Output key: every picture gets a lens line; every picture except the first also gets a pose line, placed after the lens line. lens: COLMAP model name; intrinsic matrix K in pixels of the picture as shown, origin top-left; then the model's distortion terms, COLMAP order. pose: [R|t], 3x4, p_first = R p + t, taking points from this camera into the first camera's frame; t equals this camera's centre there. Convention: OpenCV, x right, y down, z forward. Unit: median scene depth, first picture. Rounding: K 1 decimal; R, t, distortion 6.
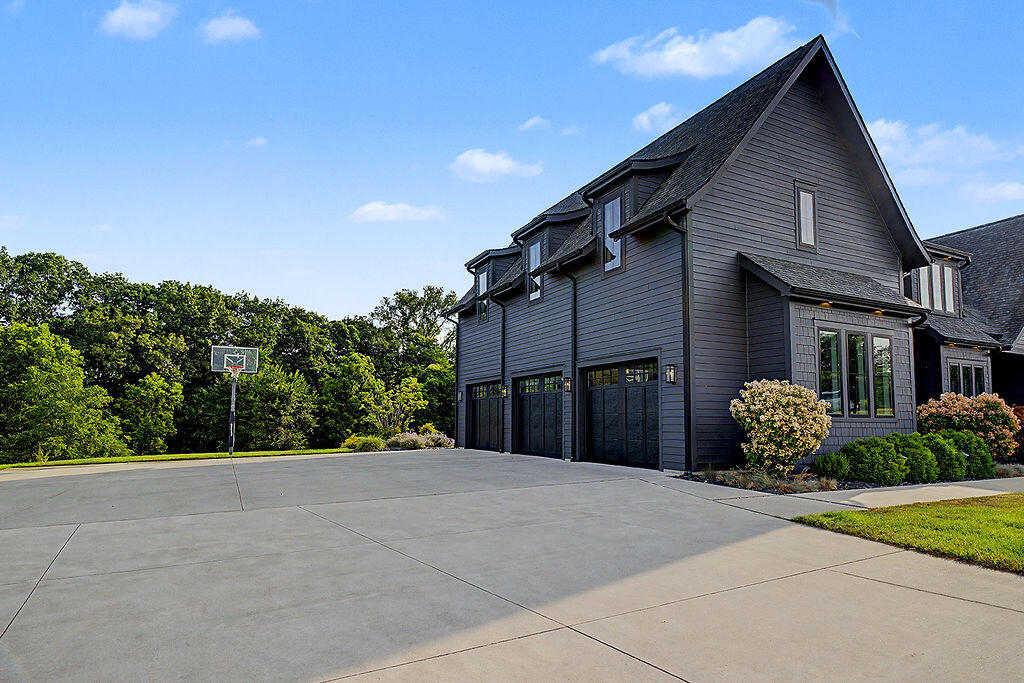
lens RADIAL K [[565.7, 0, 506.8], [0, 565.7, 373.8], [0, 0, 1]] dist [-0.003013, -0.001989]
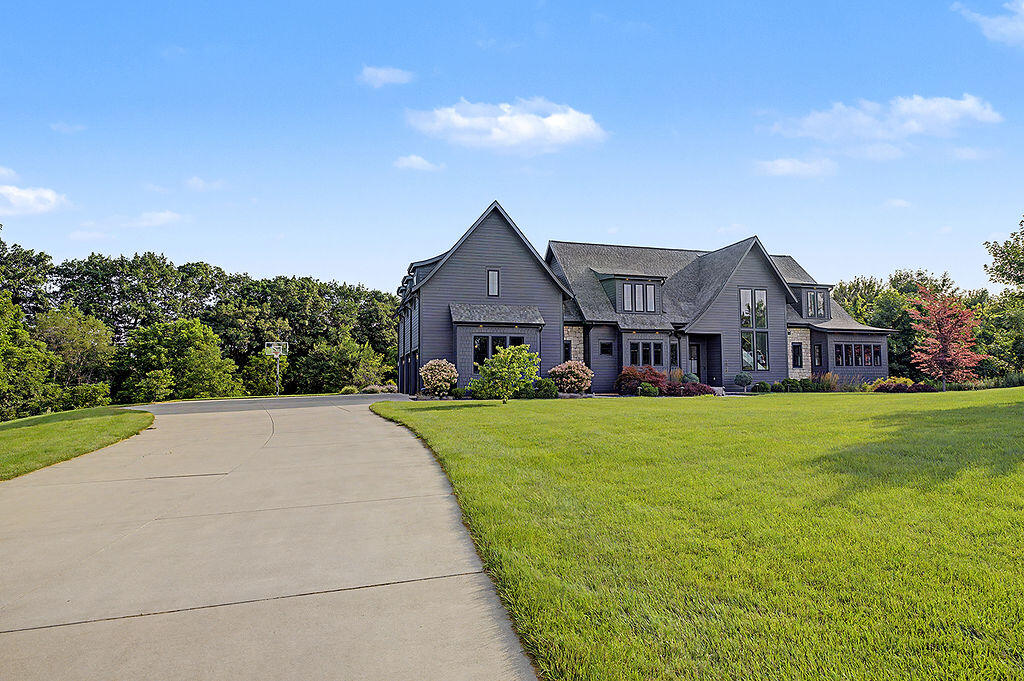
lens RADIAL K [[565.7, 0, 505.6], [0, 565.7, 335.1], [0, 0, 1]] dist [-0.003013, -0.001989]
pose [[0.980793, -0.028567, -0.192950, 0.213298], [0.029386, 0.999567, 0.001386, -0.015676], [0.192827, -0.007029, 0.981208, -0.246561]]
